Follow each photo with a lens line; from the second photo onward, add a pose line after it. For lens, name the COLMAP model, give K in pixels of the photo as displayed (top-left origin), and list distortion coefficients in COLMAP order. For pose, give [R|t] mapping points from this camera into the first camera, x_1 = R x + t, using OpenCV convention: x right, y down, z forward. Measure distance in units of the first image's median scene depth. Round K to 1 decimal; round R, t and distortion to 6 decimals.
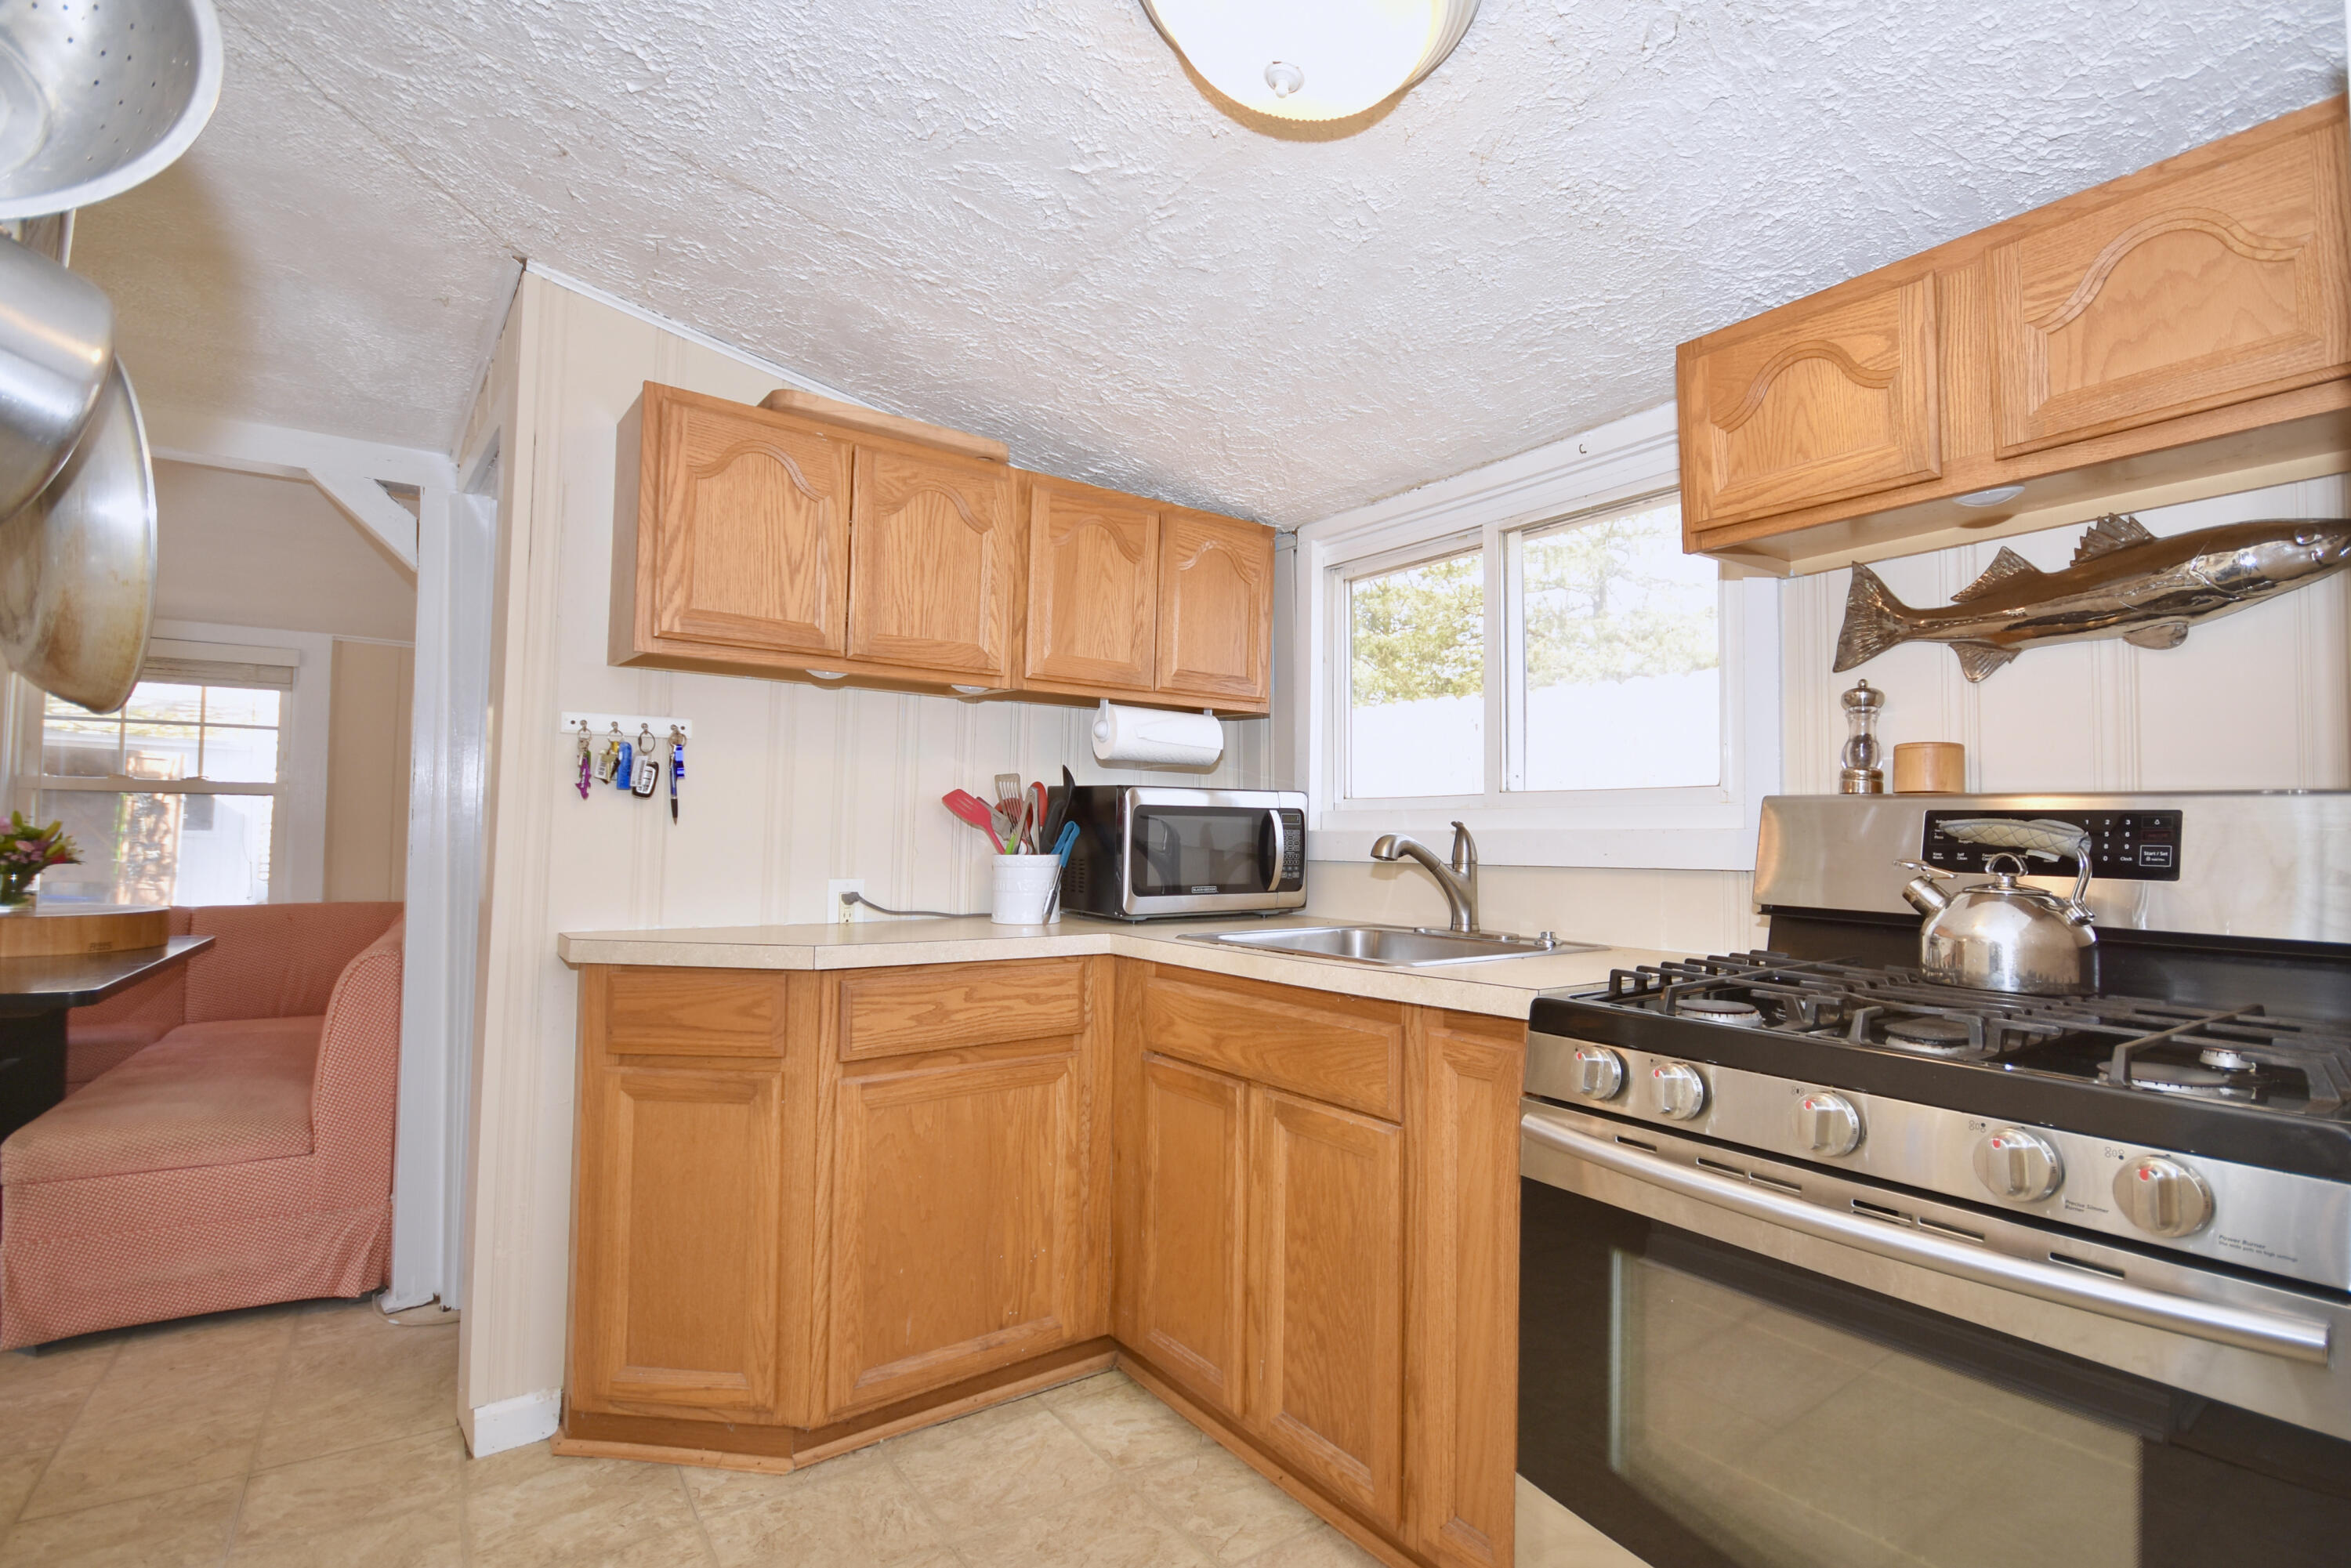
lens RADIAL K [[1098.6, 0, 1231.1], [0, 1098.6, 789.7], [0, 0, 1]] dist [-0.000317, -0.003115]
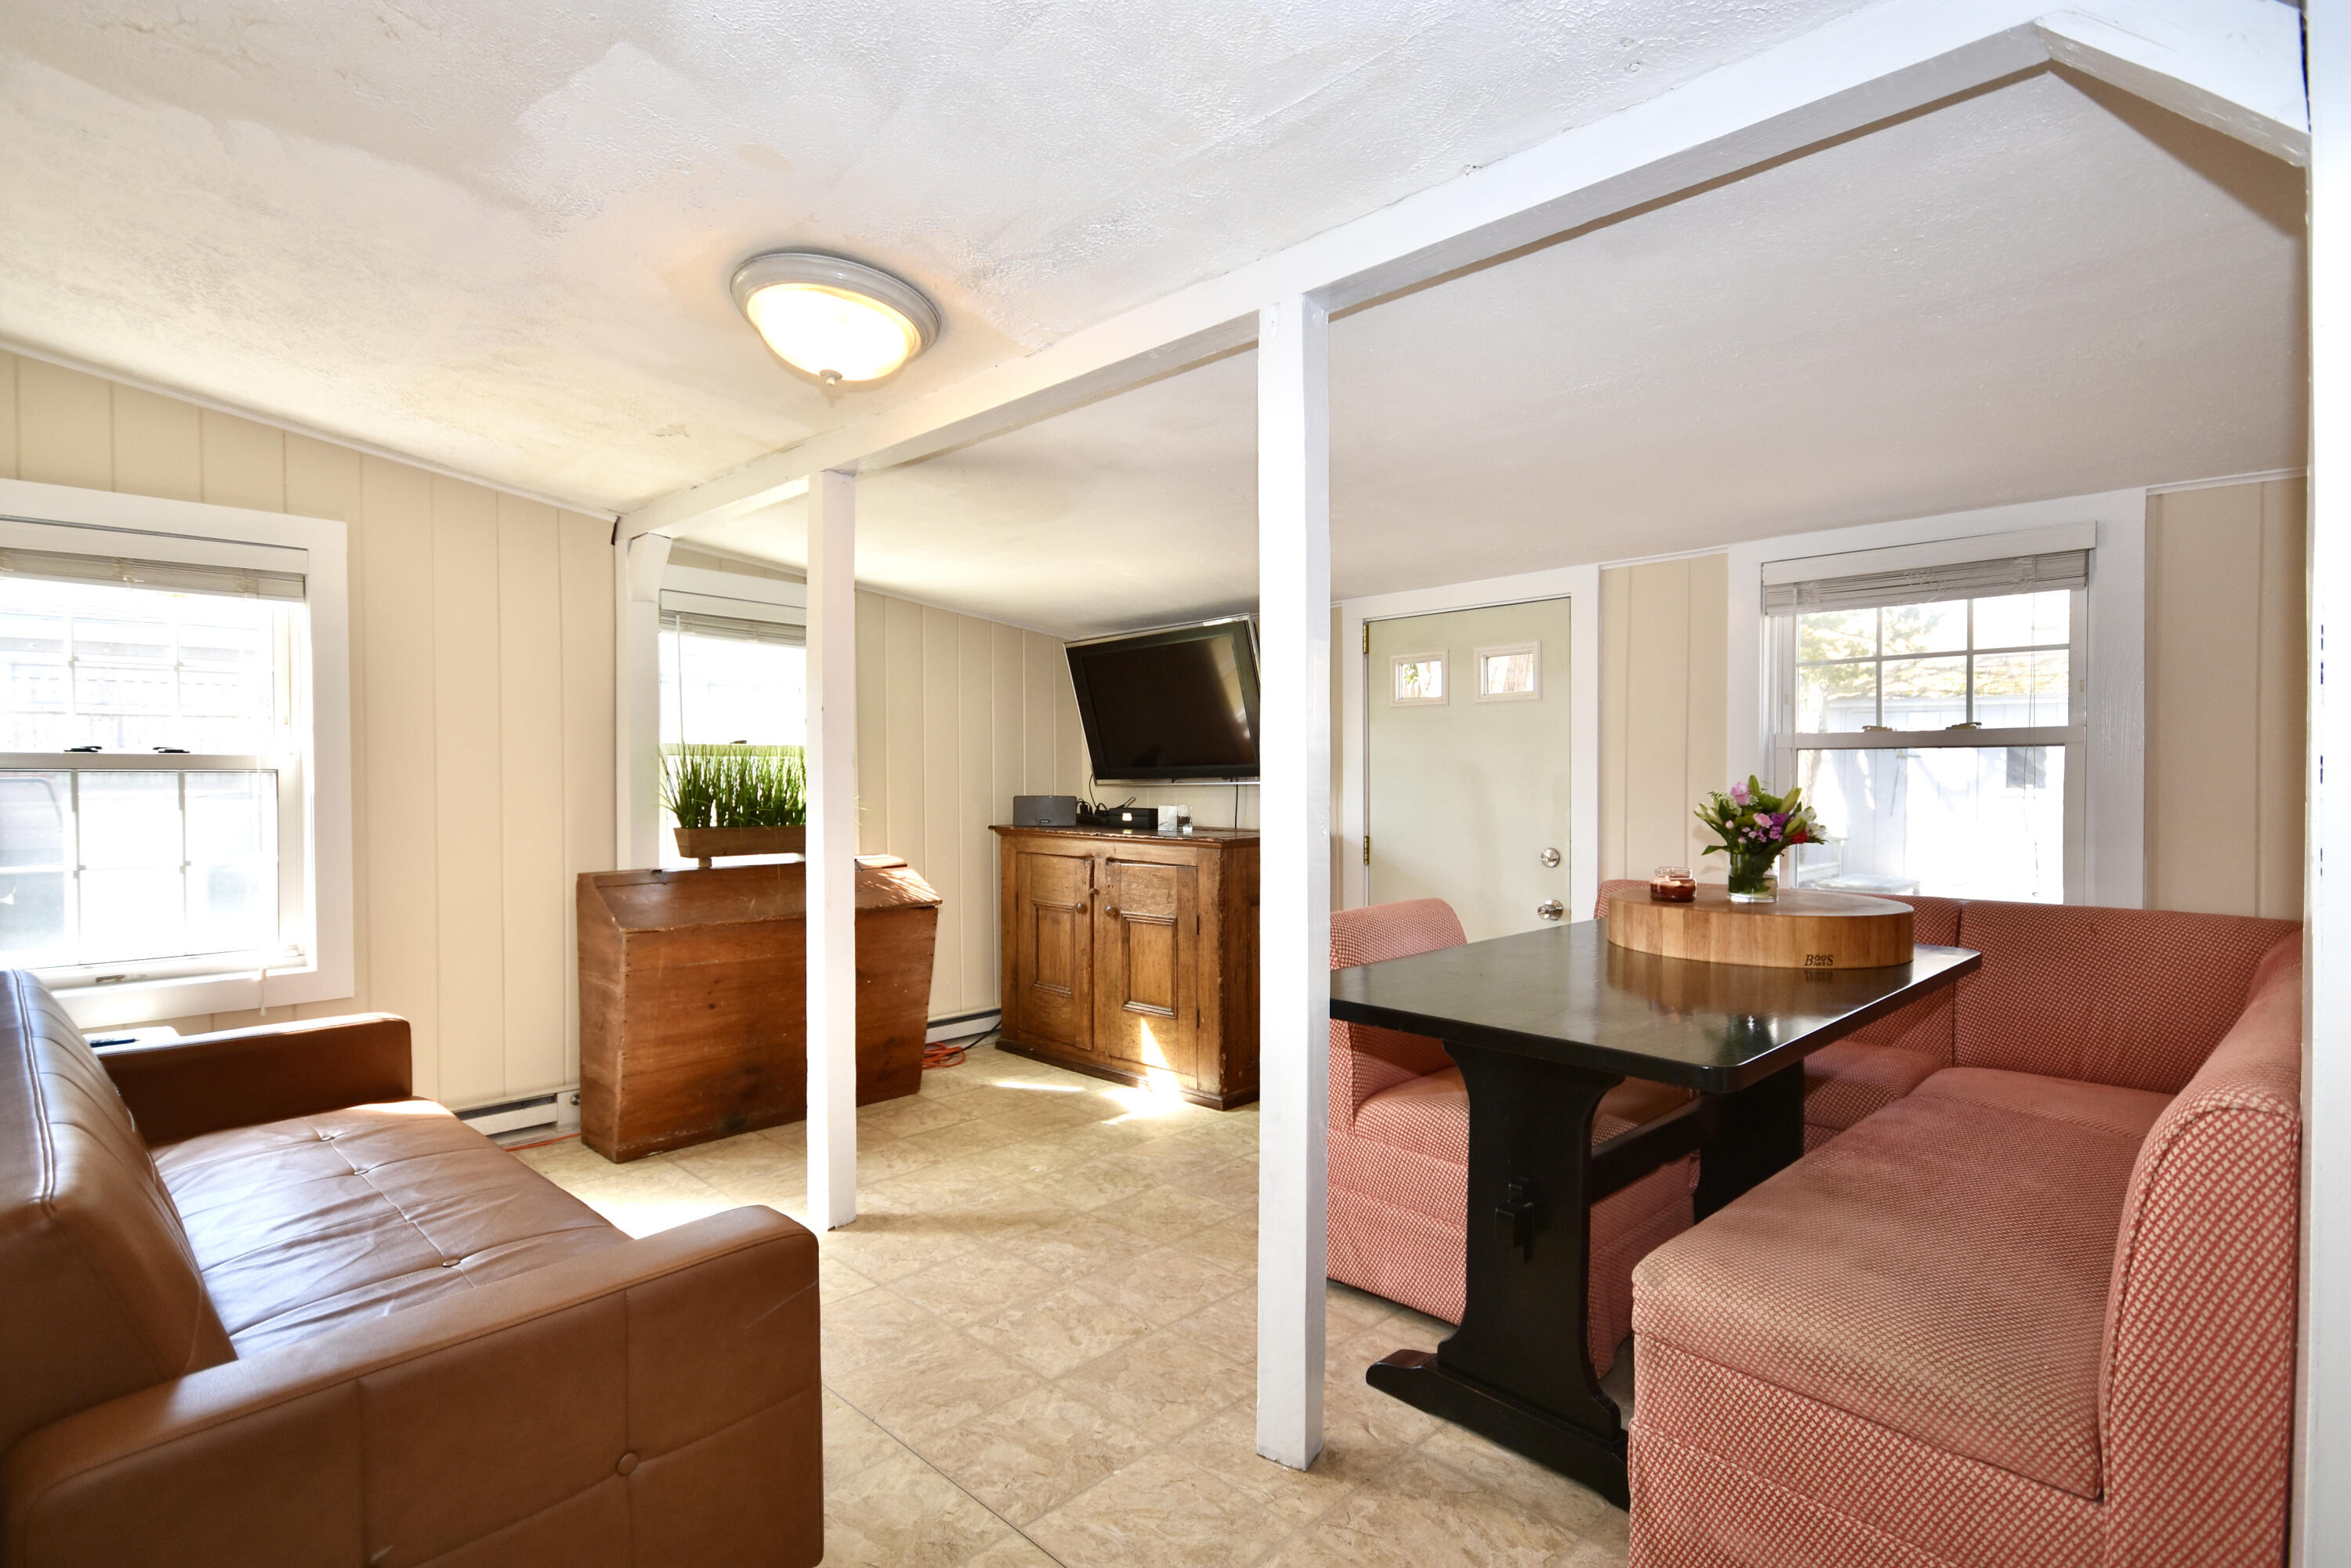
lens RADIAL K [[1155.6, 0, 1174.7], [0, 1155.6, 797.0], [0, 0, 1]] dist [0.018096, -0.006779]
pose [[0.168977, 0.002153, -0.985618, -0.523221], [0.039280, 0.999188, 0.008916, 0.017951], [0.984837, -0.040222, 0.168755, 0.682609]]
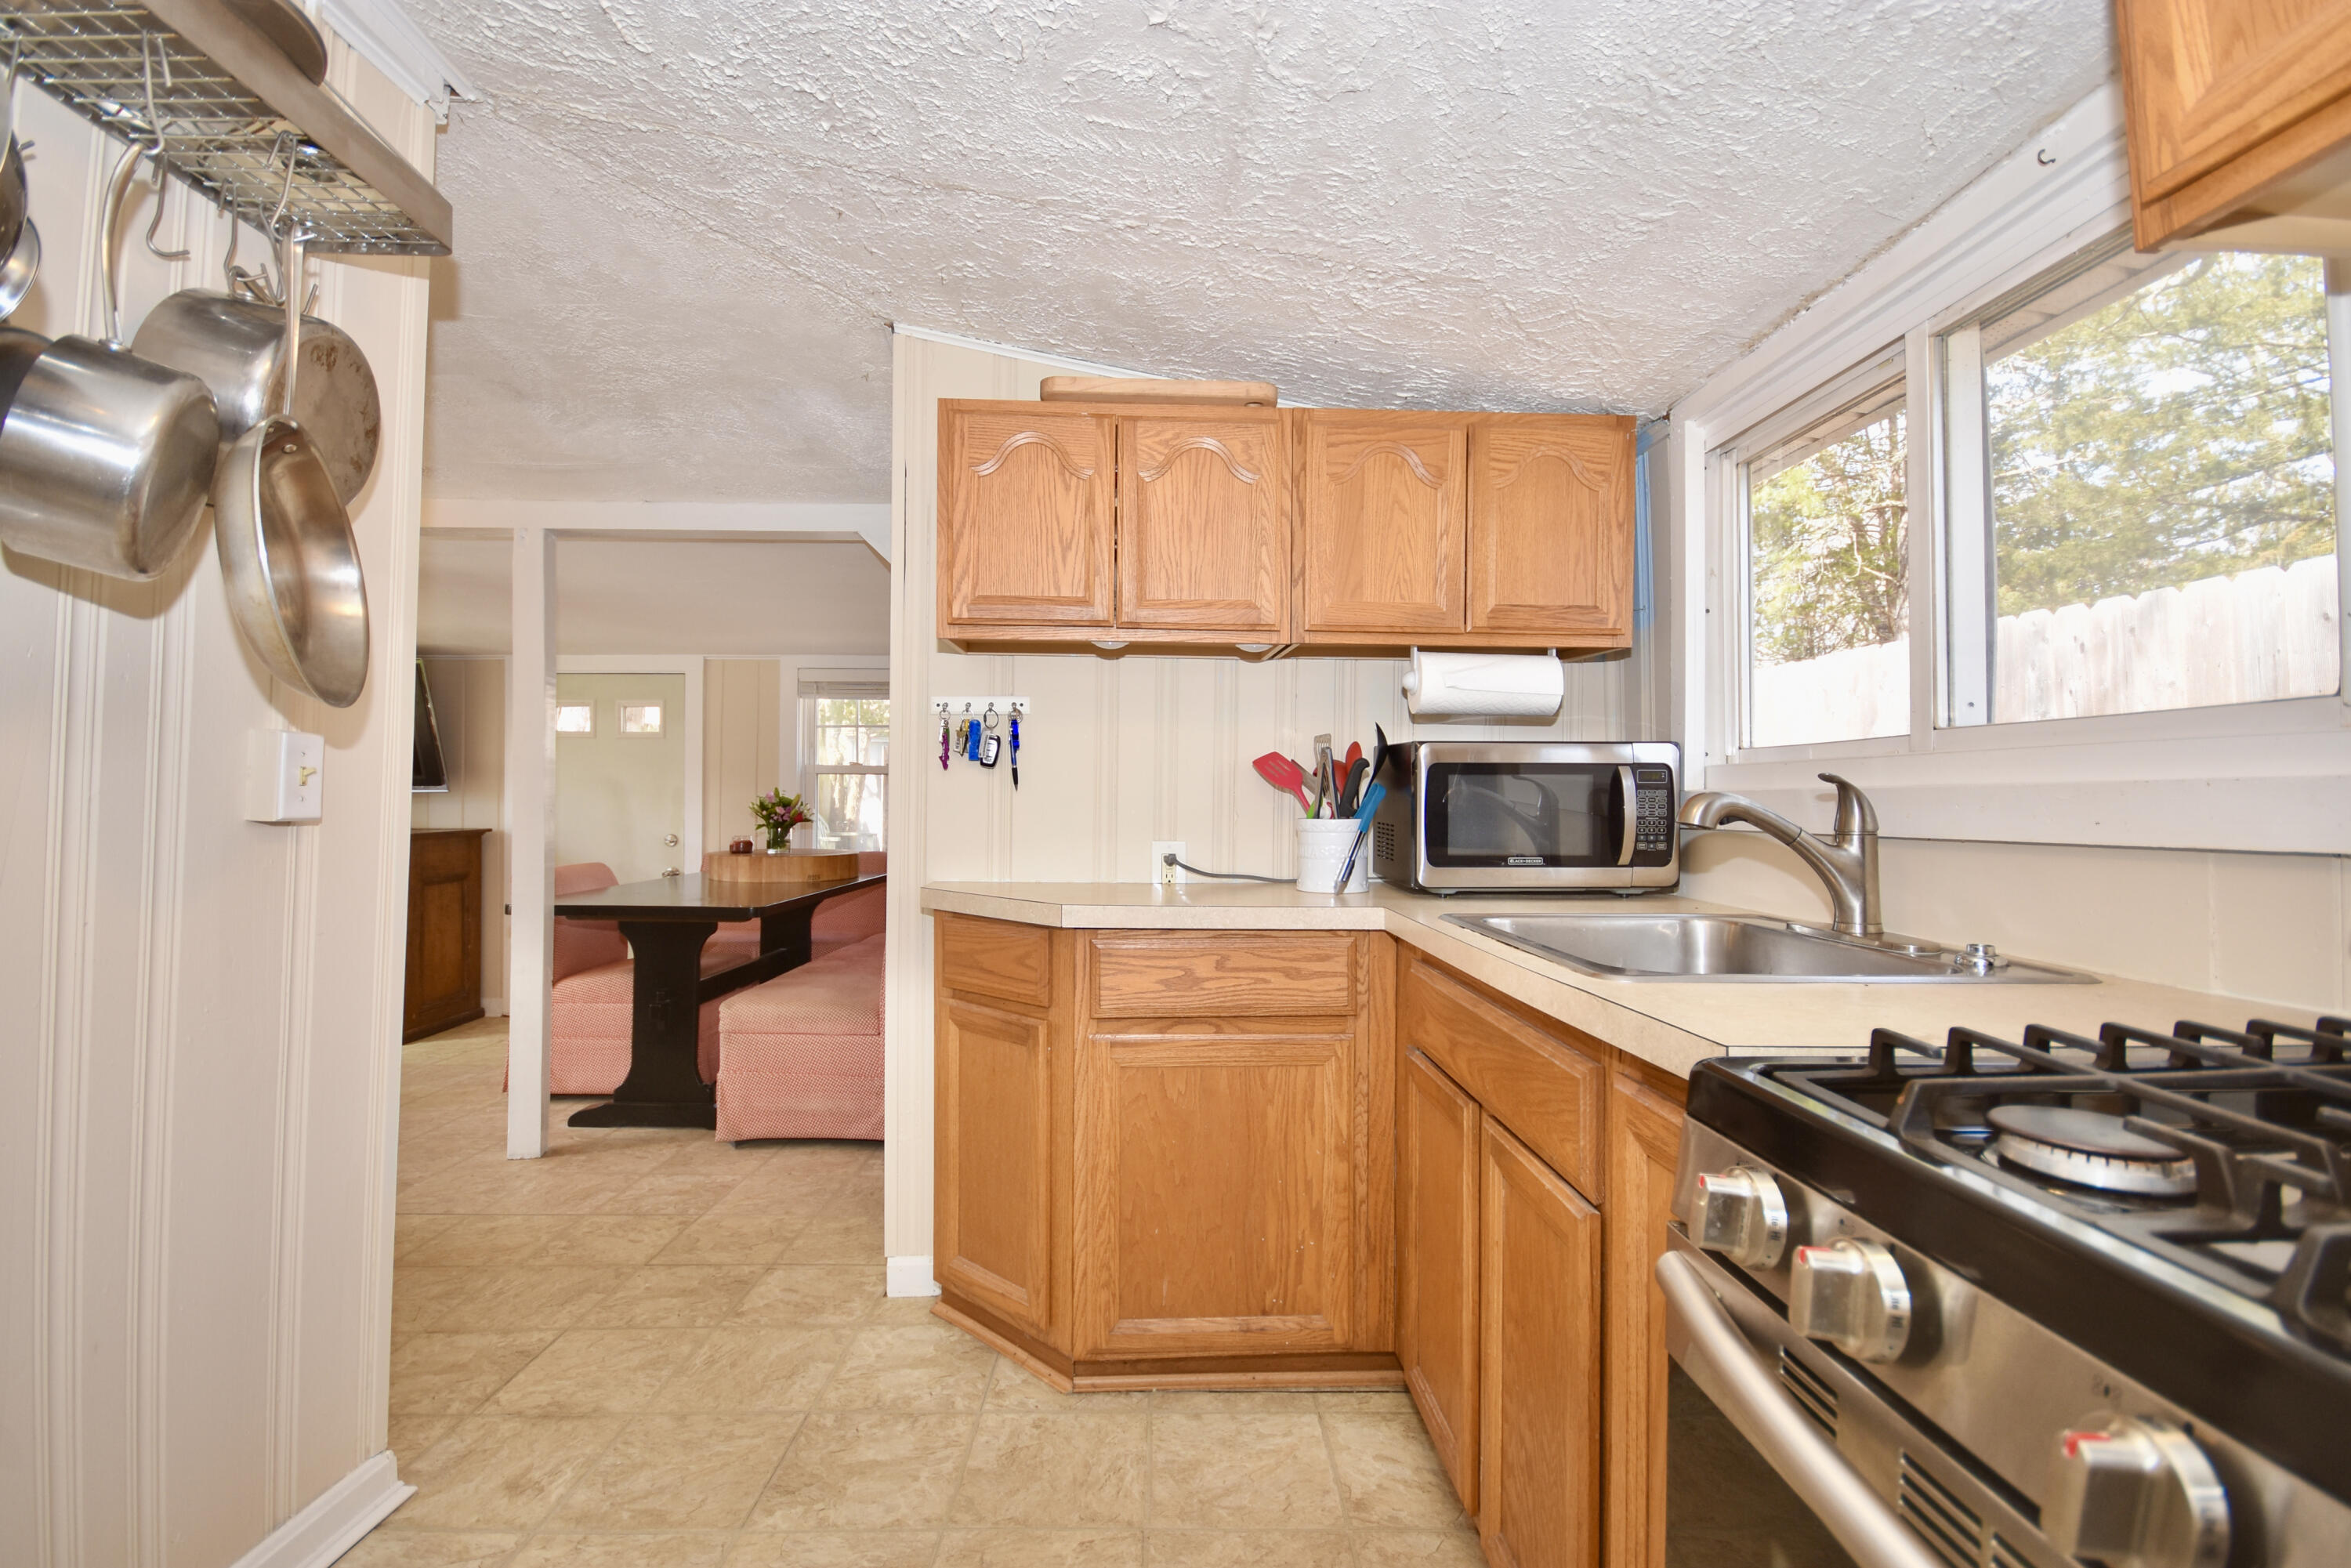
lens RADIAL K [[1002.0, 0, 1177.1], [0, 1002.0, 789.2], [0, 0, 1]] dist [-0.000535, -0.003200]
pose [[0.821370, -0.011060, -0.570288, 0.224996], [0.026535, 0.999470, 0.018835, 0.015544], [0.569778, -0.030603, 0.821229, 0.249187]]
